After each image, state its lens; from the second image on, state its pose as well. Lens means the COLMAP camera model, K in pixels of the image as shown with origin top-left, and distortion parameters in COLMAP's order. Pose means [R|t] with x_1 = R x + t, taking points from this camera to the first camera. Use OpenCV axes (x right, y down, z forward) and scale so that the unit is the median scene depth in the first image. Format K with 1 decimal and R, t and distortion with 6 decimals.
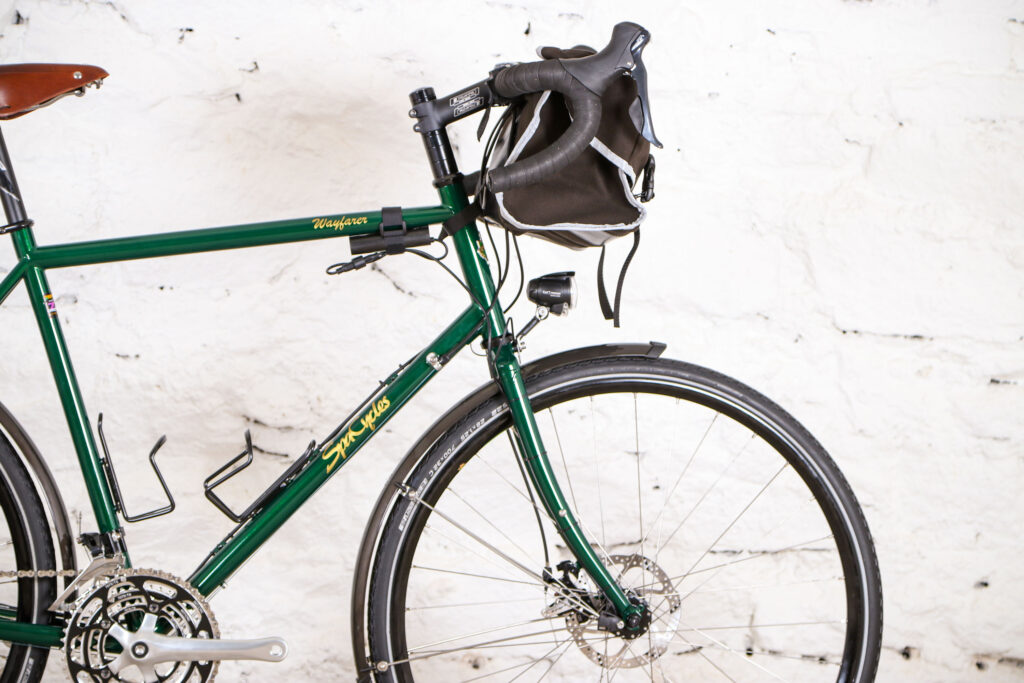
lens RADIAL K [[3025.9, 0, 521.2], [0, 3025.9, 345.9], [0, 0, 1]] dist [0.296523, 0.000000]
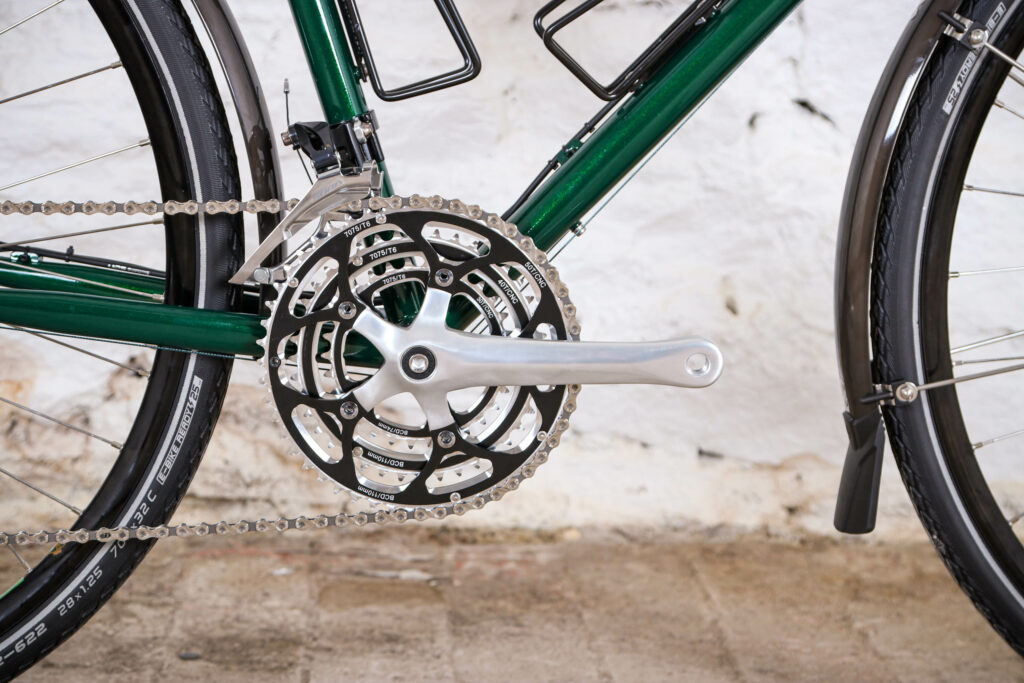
lens RADIAL K [[2620.5, 0, 507.9], [0, 2620.5, 346.3], [0, 0, 1]] dist [0.213798, 0.000000]
pose [[0.999532, -0.006575, -0.029871, -0.097468], [0.010674, 0.990207, 0.139196, 0.038702], [0.028664, -0.139450, 0.989814, 0.582197]]
